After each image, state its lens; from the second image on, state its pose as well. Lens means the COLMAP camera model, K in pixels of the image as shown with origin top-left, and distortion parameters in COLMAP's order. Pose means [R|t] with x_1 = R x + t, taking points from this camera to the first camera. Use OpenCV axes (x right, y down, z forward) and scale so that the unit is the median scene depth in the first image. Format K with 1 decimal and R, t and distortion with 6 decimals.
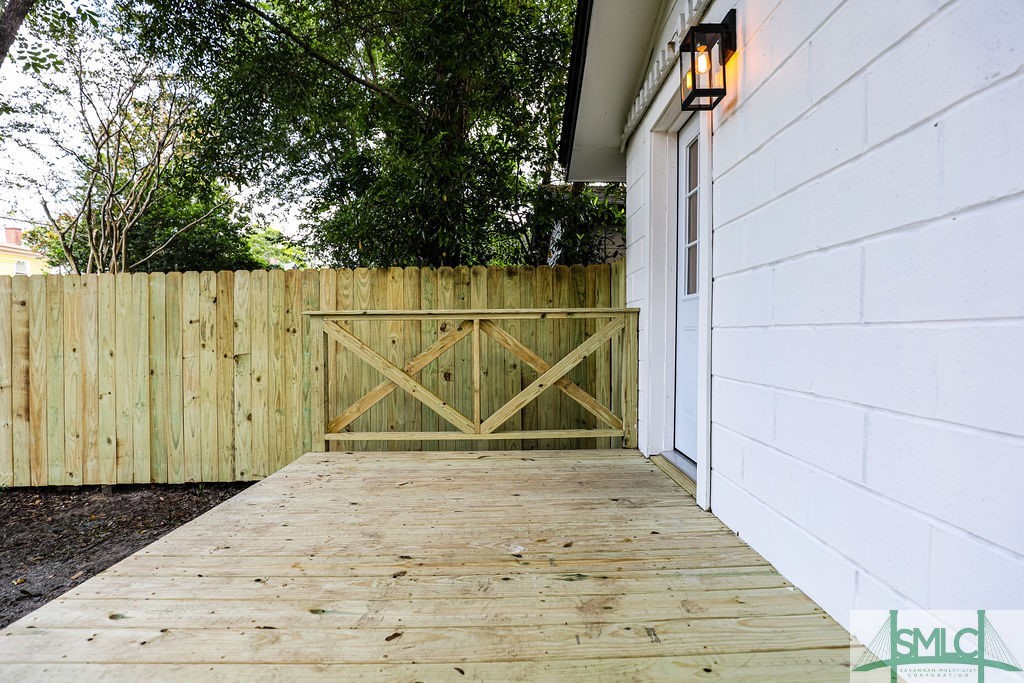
lens RADIAL K [[467.5, 0, 512.0], [0, 467.5, 341.5], [0, 0, 1]] dist [-0.026908, 0.001002]
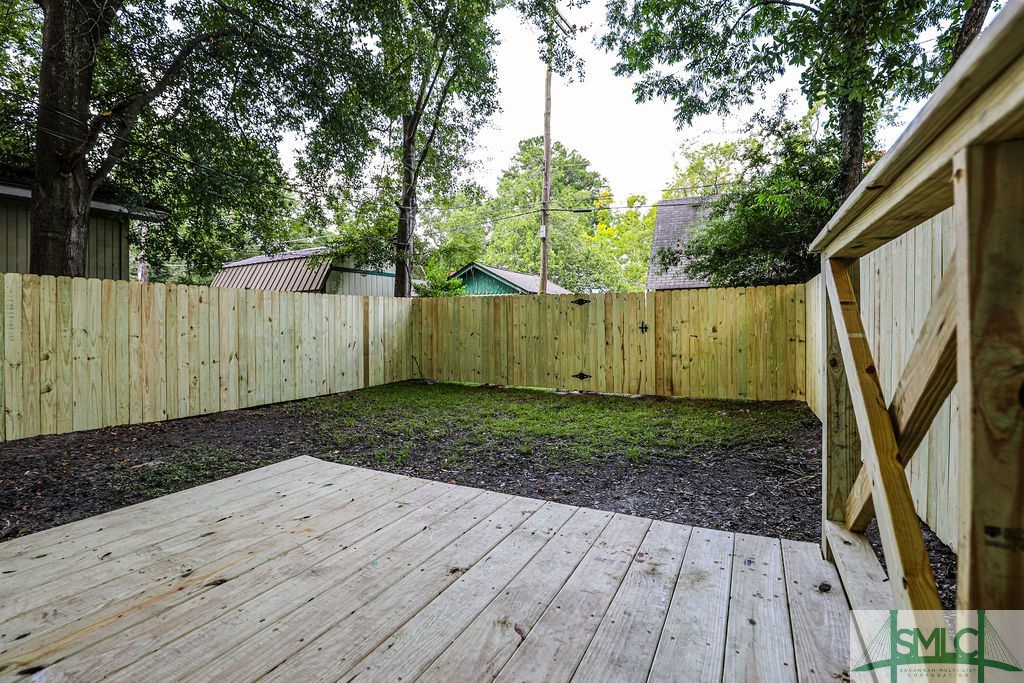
lens RADIAL K [[487.0, 0, 508.0], [0, 487.0, 323.7], [0, 0, 1]] dist [-0.025754, 0.000622]
pose [[-0.458550, 0.007604, -0.888636, 0.113570], [-0.001266, 0.999957, 0.009209, 0.010679], [0.888668, 0.005348, -0.458520, 0.804326]]
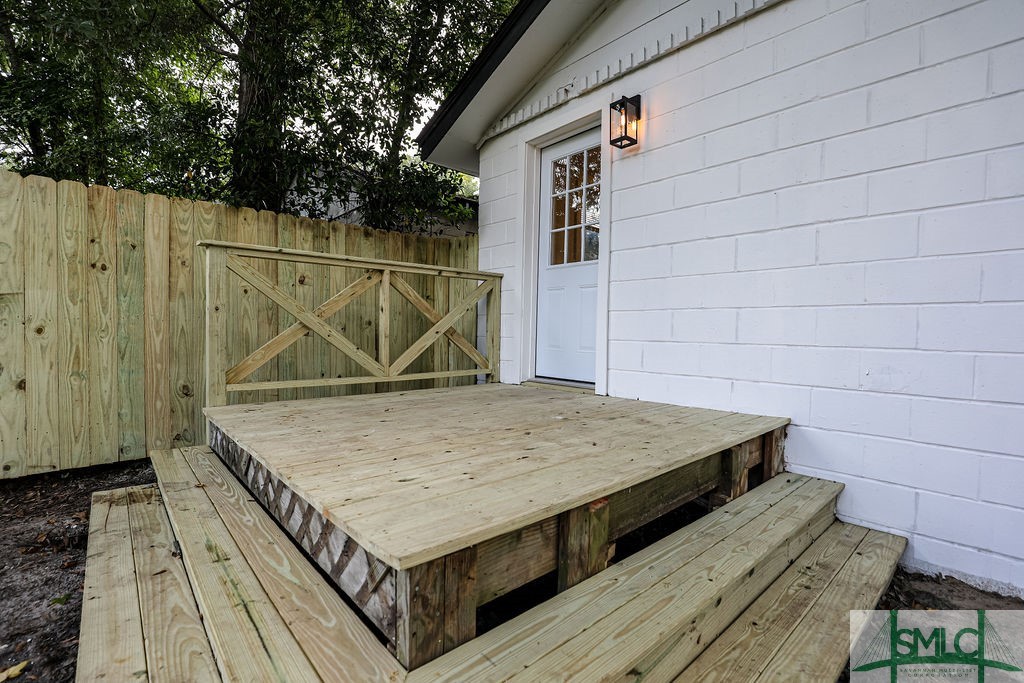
lens RADIAL K [[467.5, 0, 512.0], [0, 467.5, 341.5], [0, 0, 1]] dist [-0.026908, 0.001002]
pose [[0.750518, 0.001238, 0.660849, -0.490876], [-0.008158, 0.999939, 0.007392, 0.092131], [-0.660800, -0.010939, 0.750483, 0.001351]]
